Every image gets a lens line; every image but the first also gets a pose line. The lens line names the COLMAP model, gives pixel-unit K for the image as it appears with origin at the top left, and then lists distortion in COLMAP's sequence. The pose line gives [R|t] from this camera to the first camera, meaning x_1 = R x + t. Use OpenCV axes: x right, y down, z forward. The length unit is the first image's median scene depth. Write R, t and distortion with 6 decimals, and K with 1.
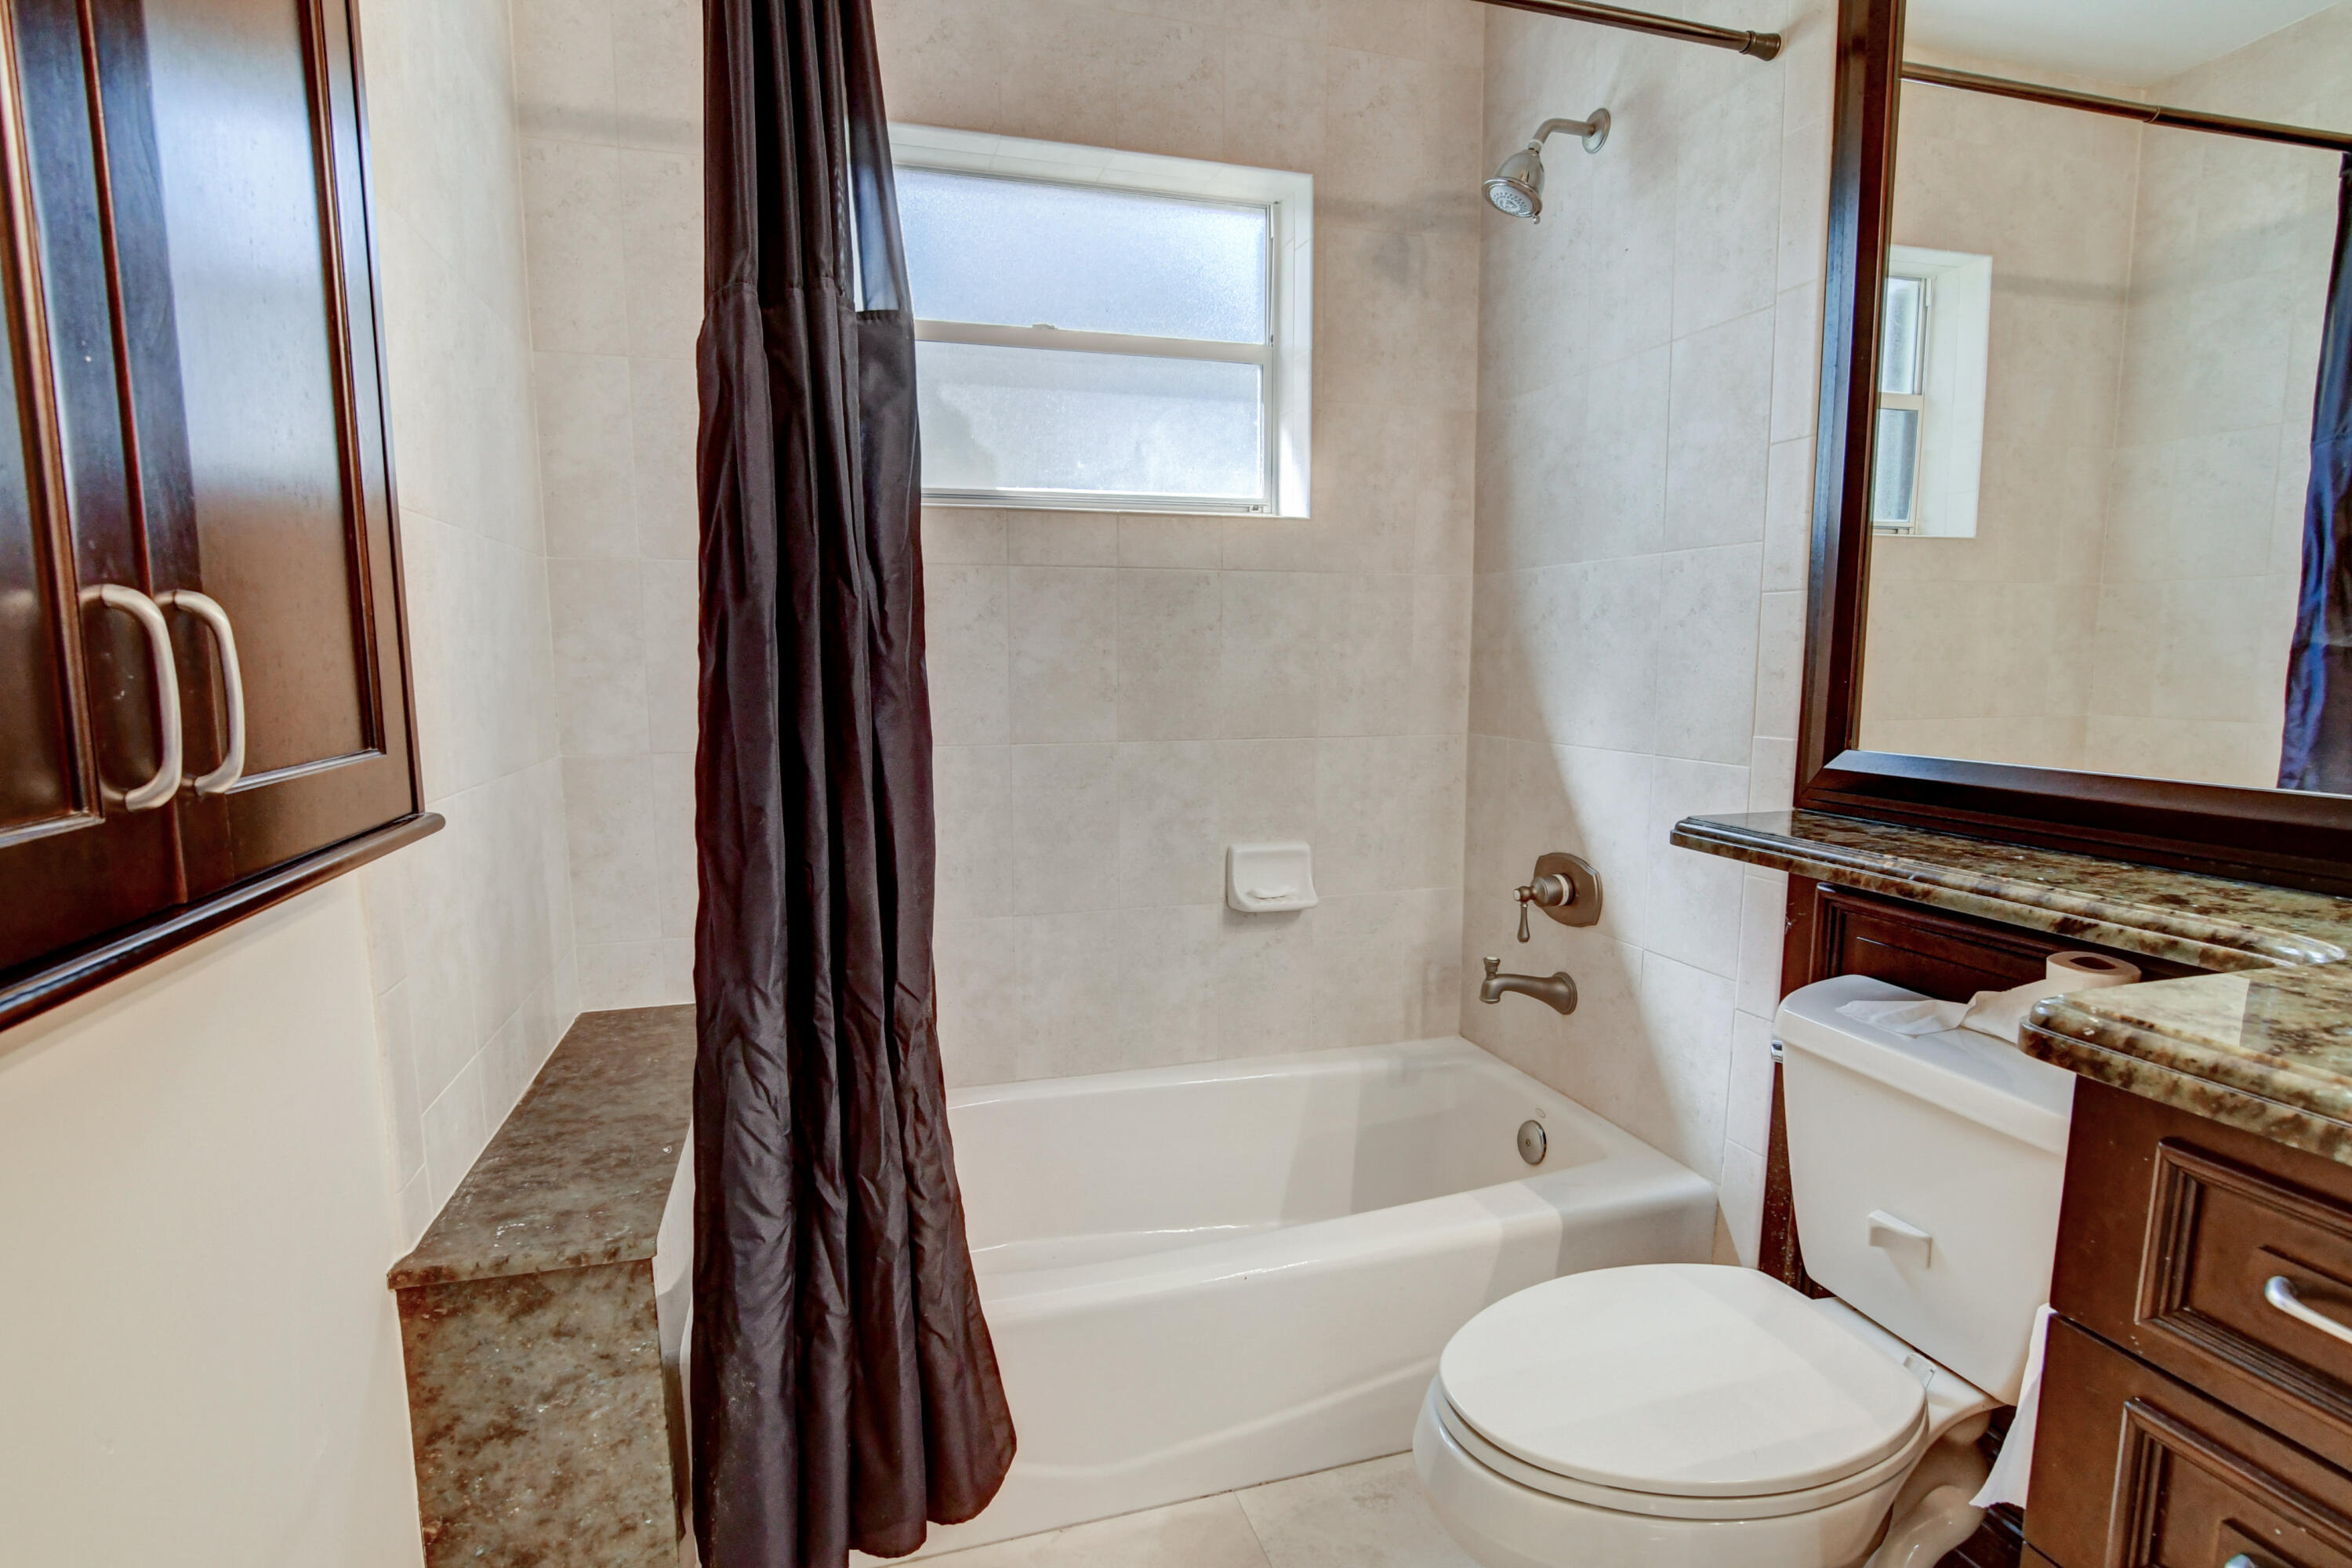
lens RADIAL K [[1156.2, 0, 1180.8], [0, 1156.2, 797.0], [0, 0, 1]] dist [-0.025146, 0.009196]
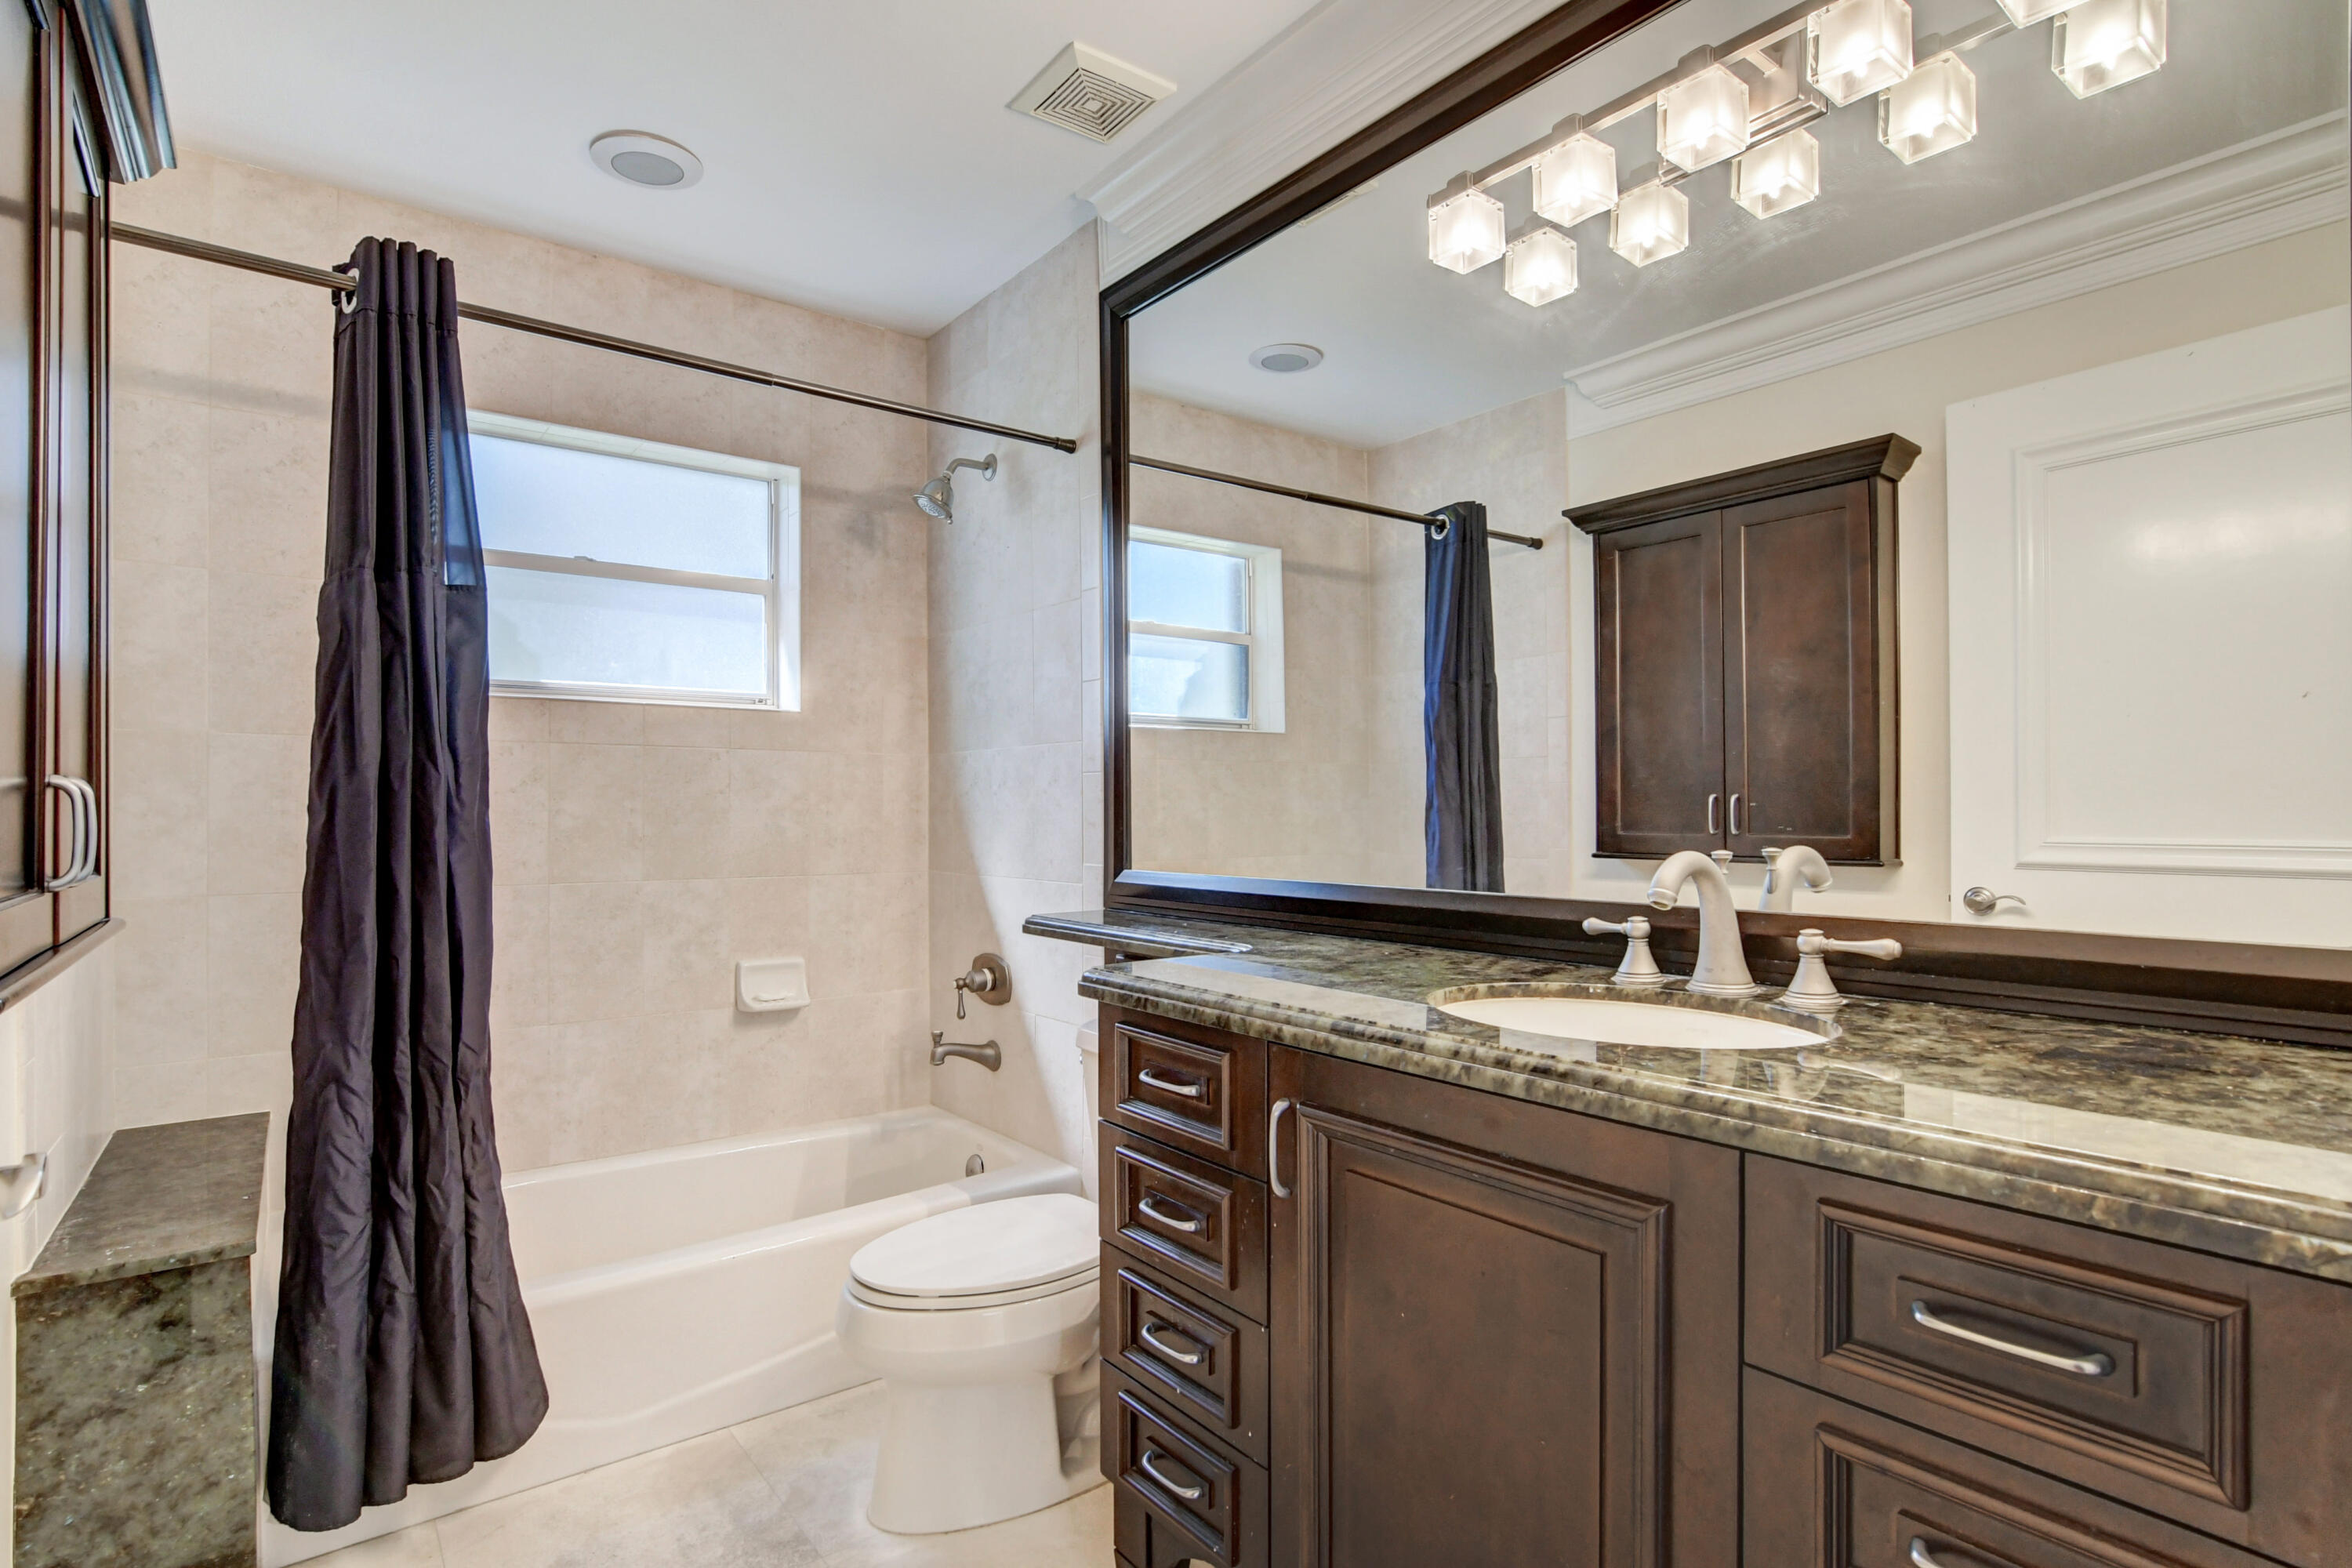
lens RADIAL K [[1156.2, 0, 1165.3], [0, 1156.2, 810.4], [0, 0, 1]] dist [-0.025146, 0.009196]
pose [[0.938501, 0.000132, 0.345277, 0.063048], [0.043227, 0.992087, -0.117875, 0.065329], [-0.342560, 0.125551, 0.931069, -0.506613]]
